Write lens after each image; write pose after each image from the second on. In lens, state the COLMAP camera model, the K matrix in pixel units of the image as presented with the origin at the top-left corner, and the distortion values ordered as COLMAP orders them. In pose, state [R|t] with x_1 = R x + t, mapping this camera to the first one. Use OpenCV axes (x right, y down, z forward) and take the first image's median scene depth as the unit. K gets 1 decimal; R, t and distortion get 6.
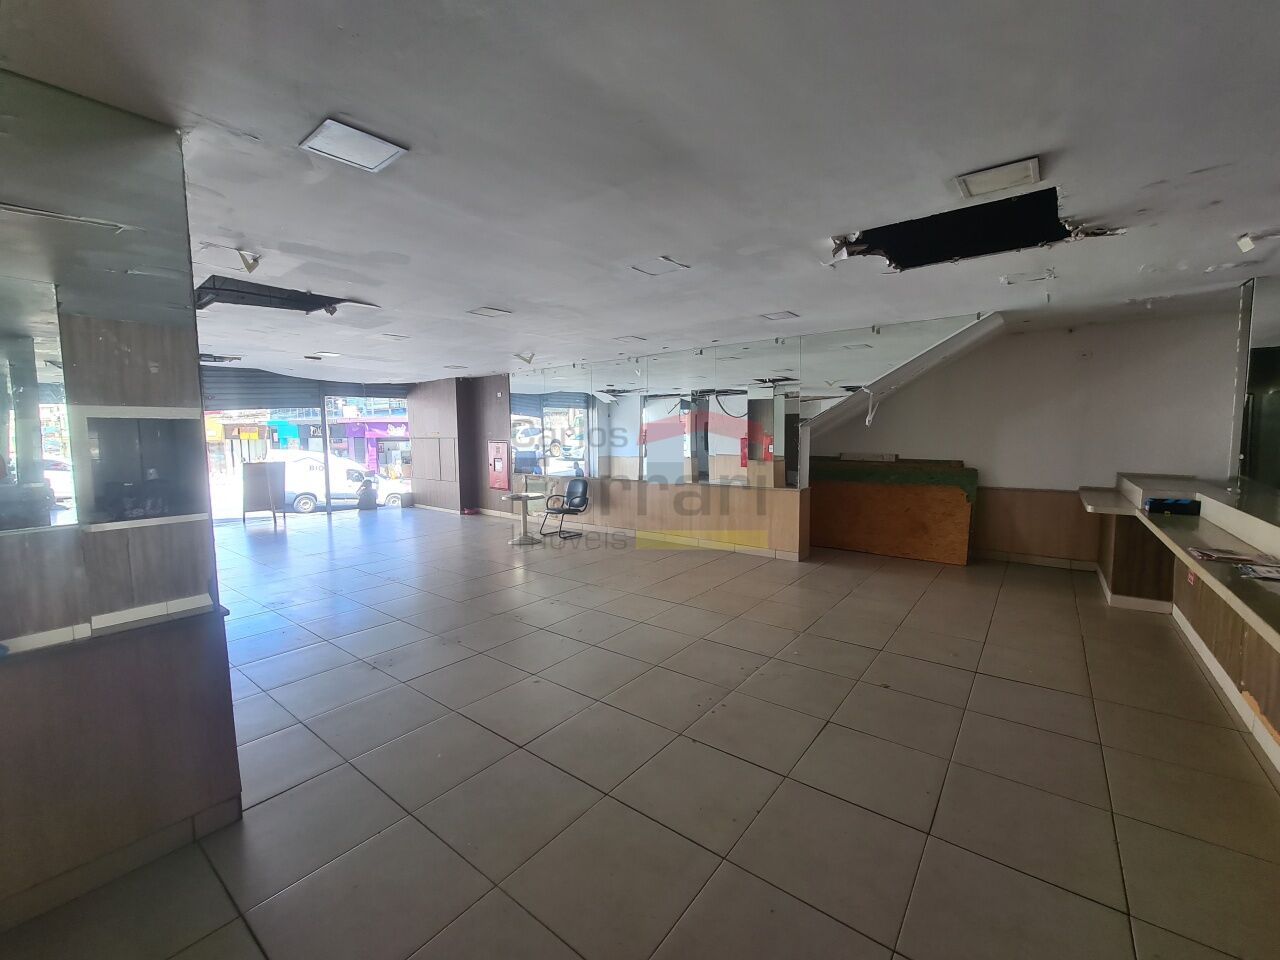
lens RADIAL K [[522.4, 0, 644.3], [0, 522.4, 479.6], [0, 0, 1]] dist [0.000859, -0.001417]
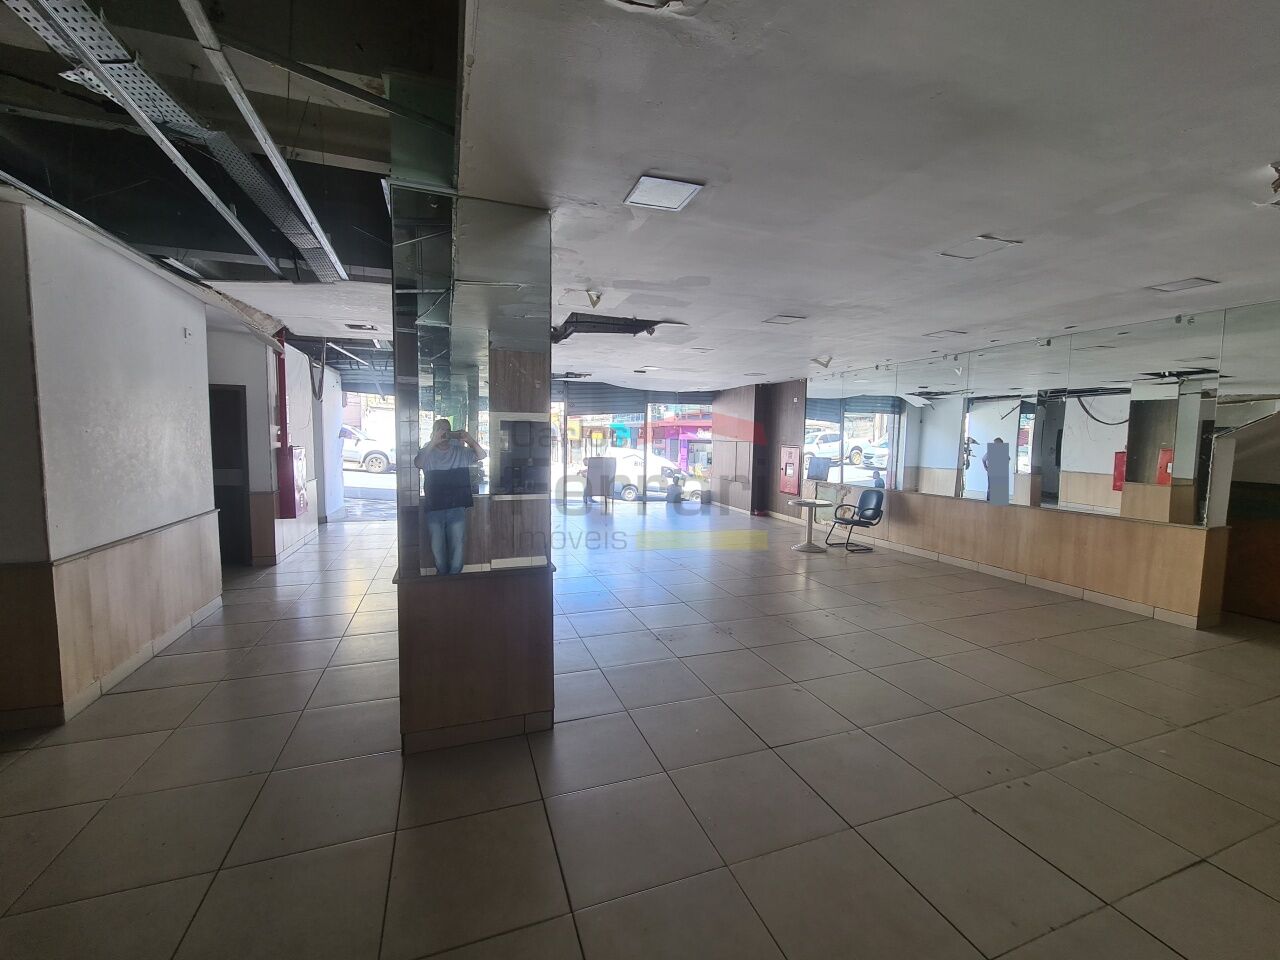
lens RADIAL K [[522.4, 0, 640.9], [0, 522.4, 479.2], [0, 0, 1]] dist [0.000859, -0.001417]
pose [[0.844281, 0.064366, -0.532021, 0.027508], [-0.069594, 0.997523, 0.010243, -0.000555], [0.531362, 0.028377, 0.846669, -0.002943]]
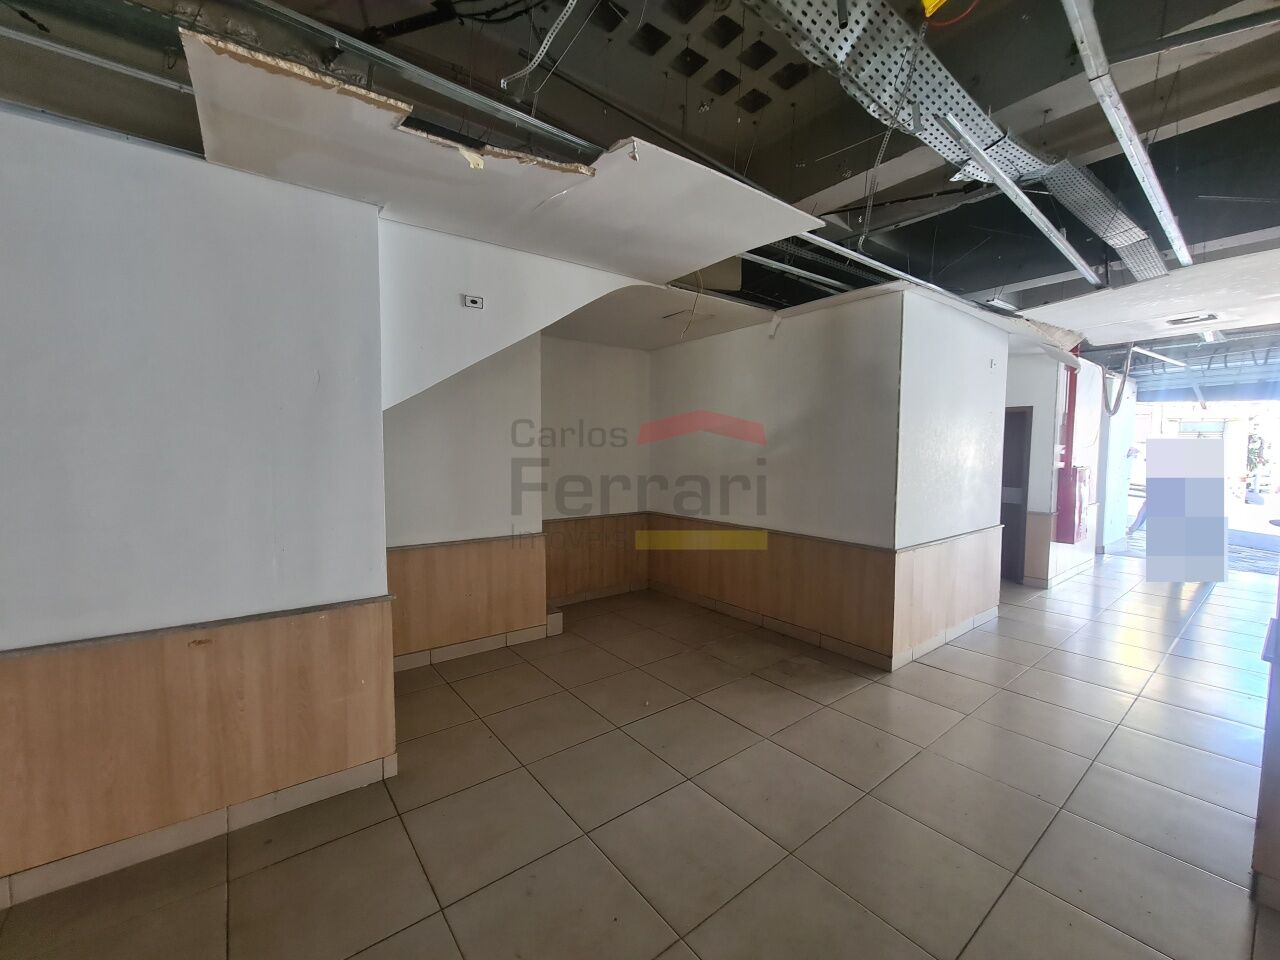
lens RADIAL K [[522.4, 0, 638.3], [0, 522.4, 481.8], [0, 0, 1]] dist [0.000859, -0.001417]
pose [[-0.247094, 0.068560, -0.966563, 0.019680], [-0.085815, 0.992026, 0.092305, 0.001332], [0.965184, 0.105753, -0.239241, -0.044695]]
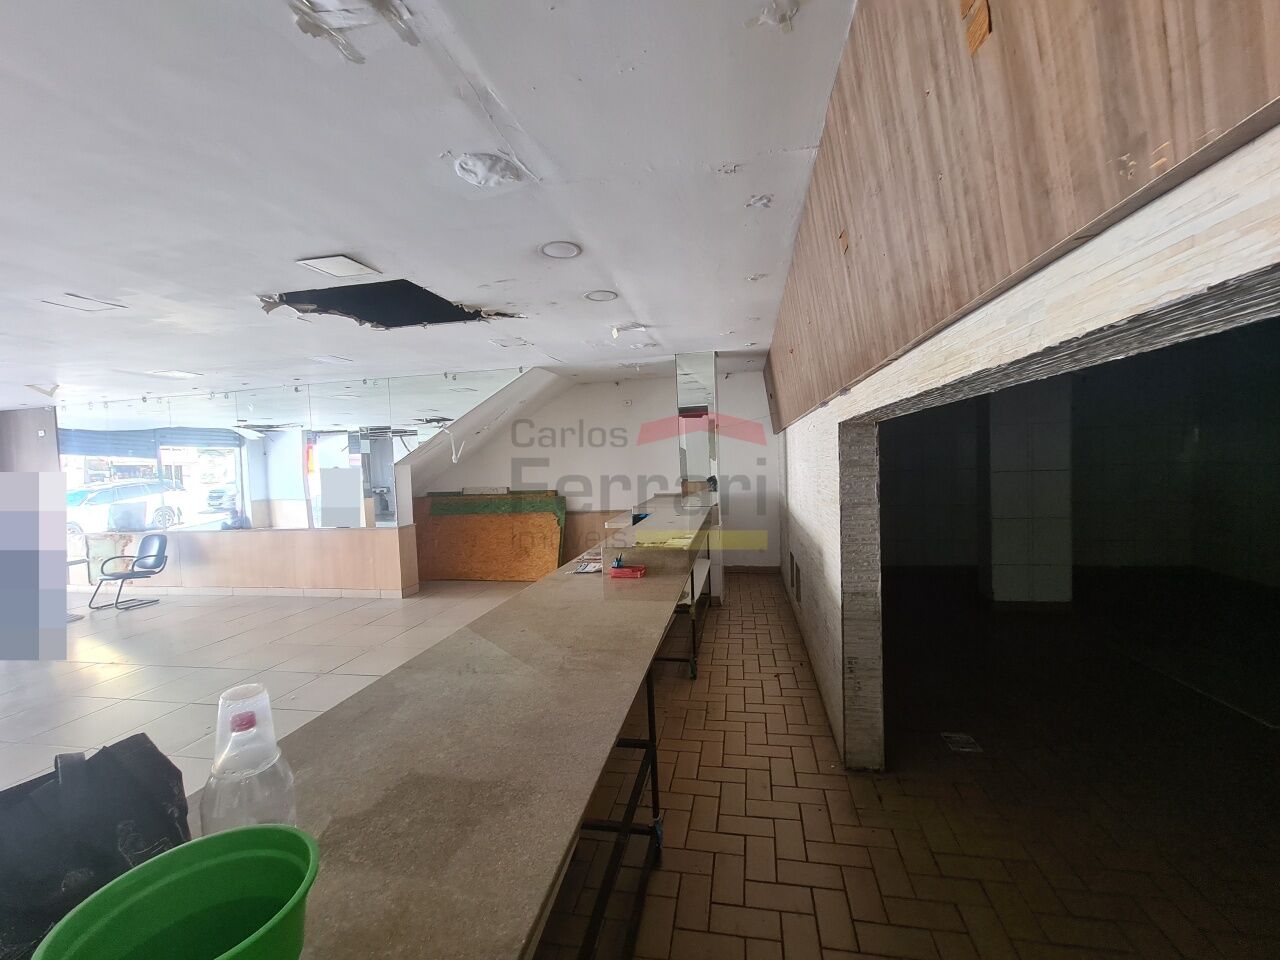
lens RADIAL K [[522.4, 0, 645.1], [0, 522.4, 476.6], [0, 0, 1]] dist [0.000859, -0.001417]
pose [[0.894712, -0.041370, 0.444723, 0.324723], [0.071023, 0.996210, -0.050215, 0.007350], [-0.440960, 0.076513, 0.894260, -0.152102]]
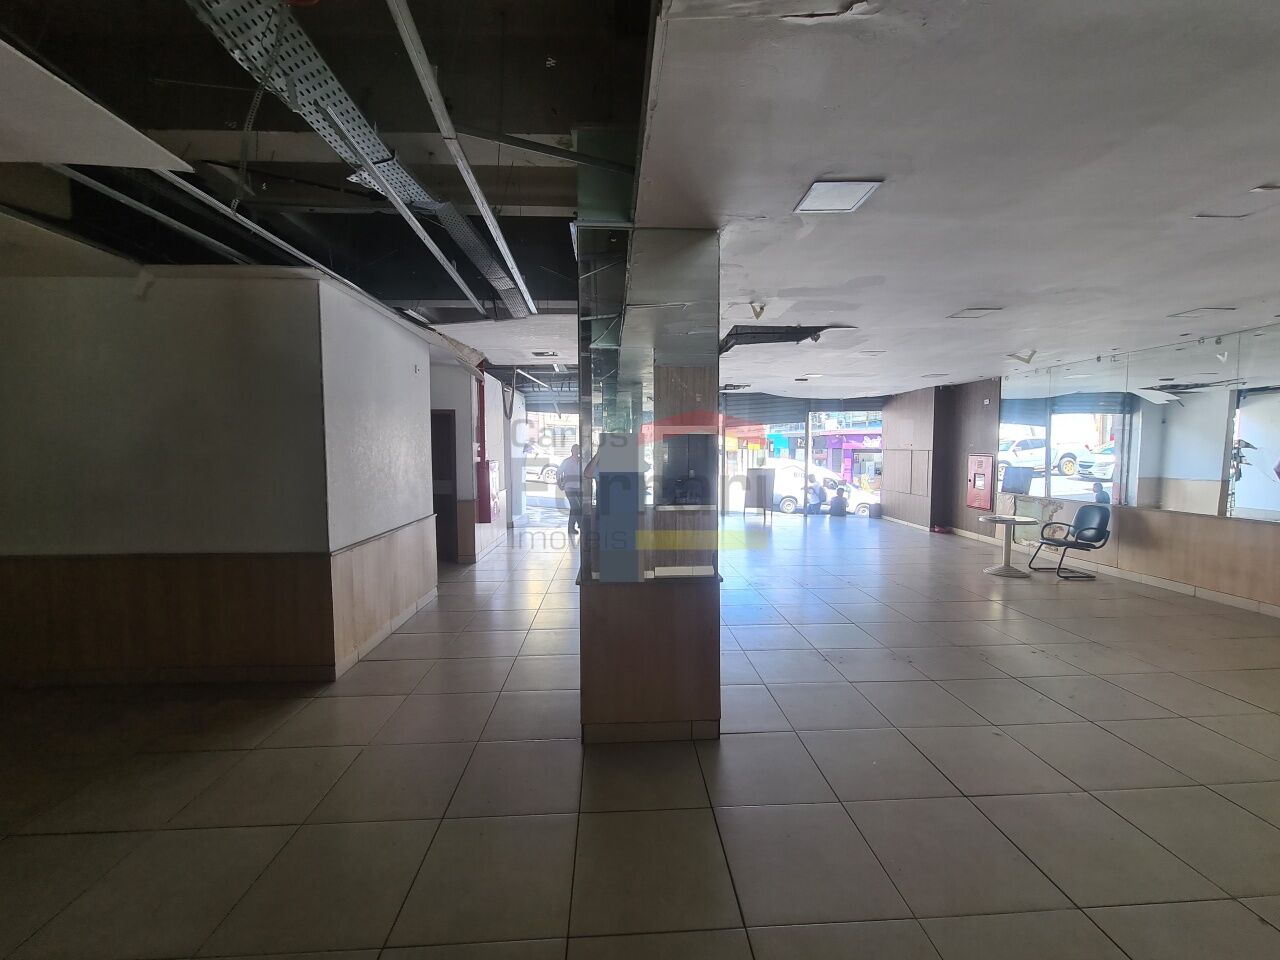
lens RADIAL K [[522.4, 0, 643.4], [0, 522.4, 479.3], [0, 0, 1]] dist [0.000859, -0.001417]
pose [[0.656198, 0.052839, -0.752736, 0.023217], [-0.069489, 0.997538, 0.009446, -0.000359], [0.751382, 0.046109, 0.658255, -0.015170]]
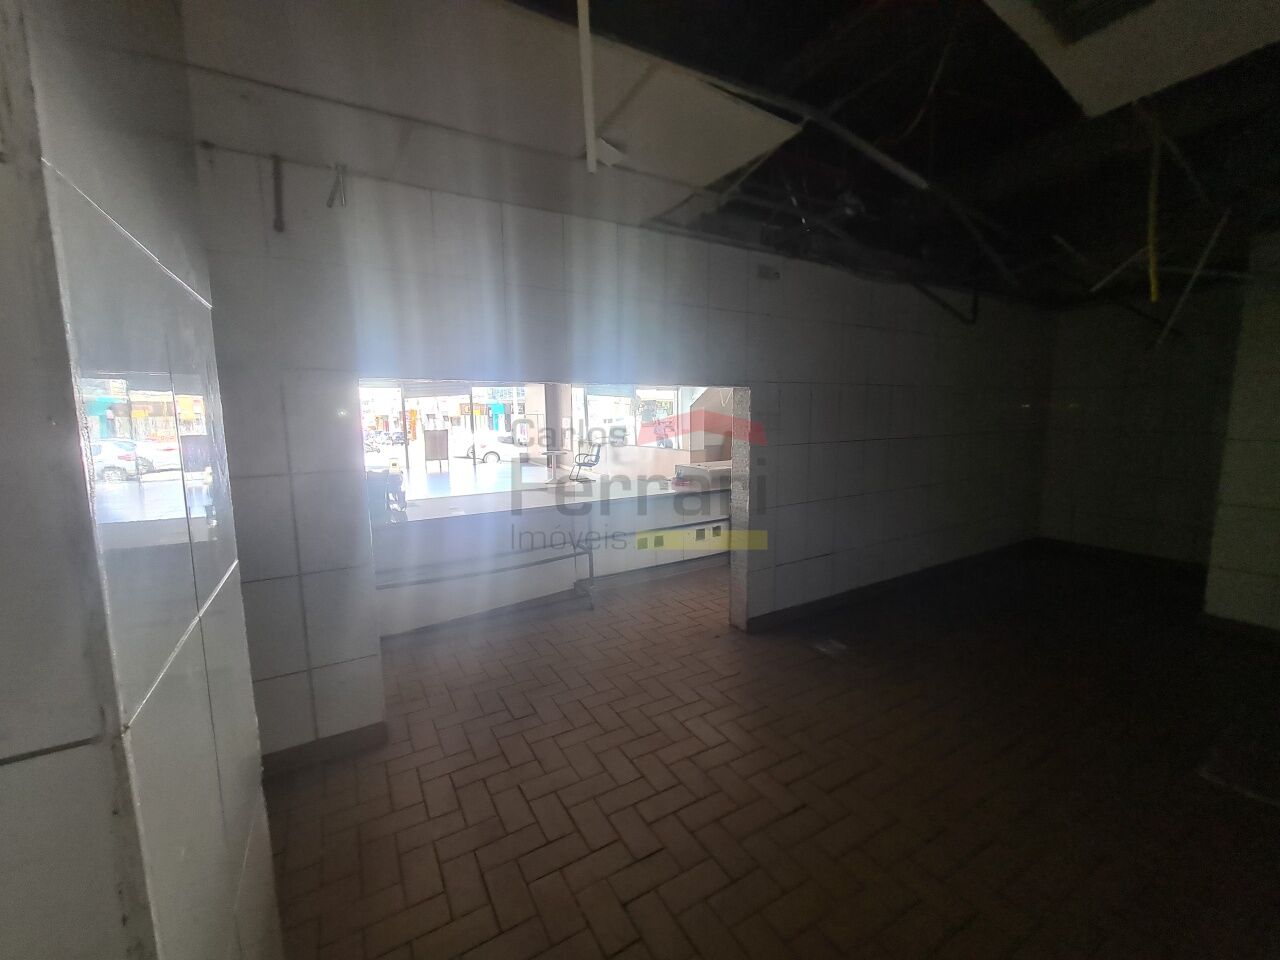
lens RADIAL K [[522.4, 0, 643.4], [0, 522.4, 480.6], [0, 0, 1]] dist [0.000859, -0.001417]
pose [[0.930006, 0.044659, -0.364820, 0.828662], [-0.026960, 0.998206, 0.053468, 0.033891], [0.366554, -0.039890, 0.929541, -0.476396]]
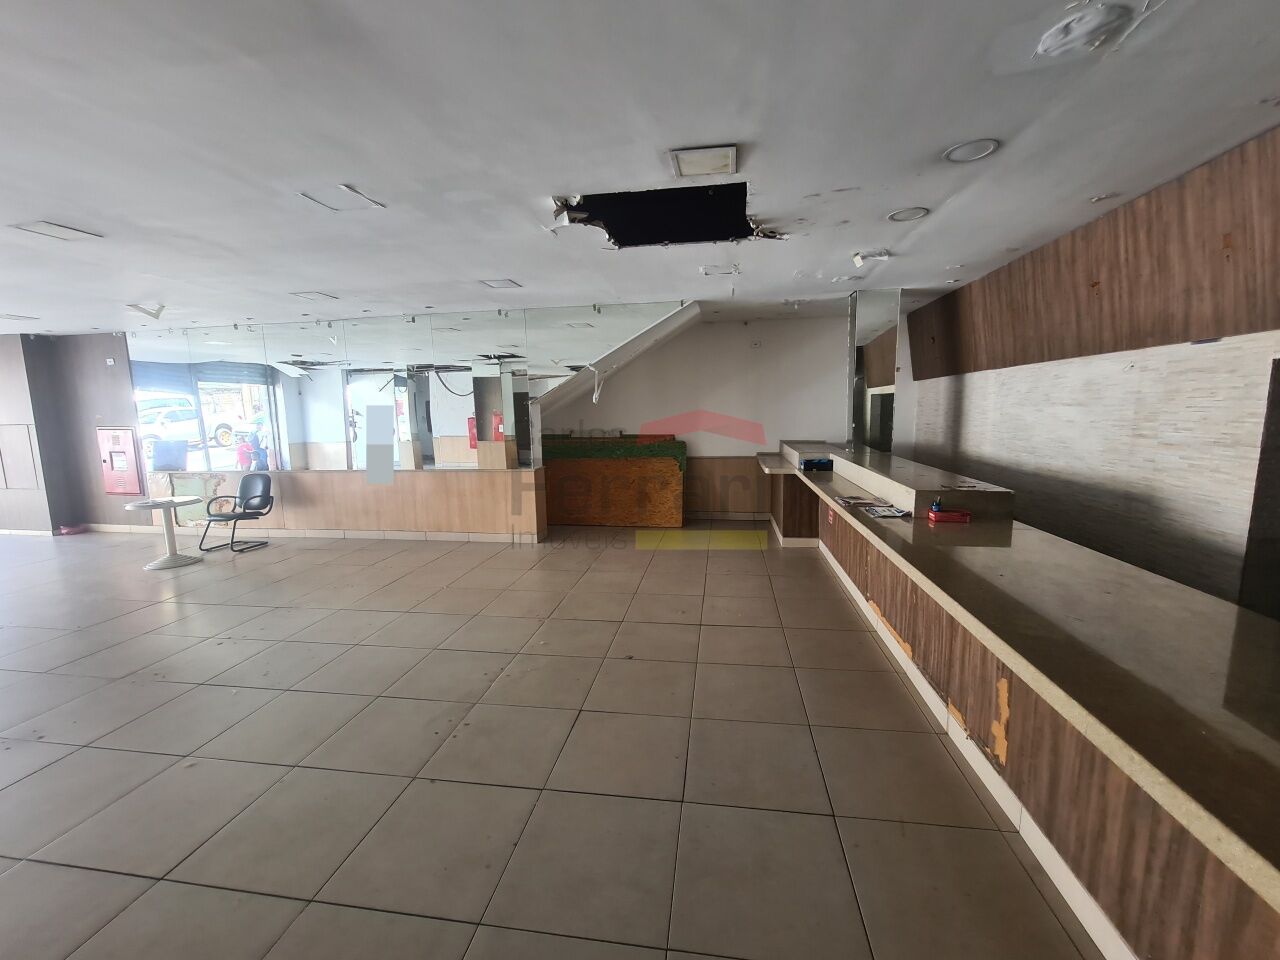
lens RADIAL K [[522.4, 0, 642.5], [0, 522.4, 478.5], [0, 0, 1]] dist [0.000859, -0.001417]
pose [[0.876763, -0.071644, 0.475557, 0.013266], [0.053983, 0.997253, 0.050714, -0.003153], [-0.477884, -0.018792, 0.878222, 0.057259]]
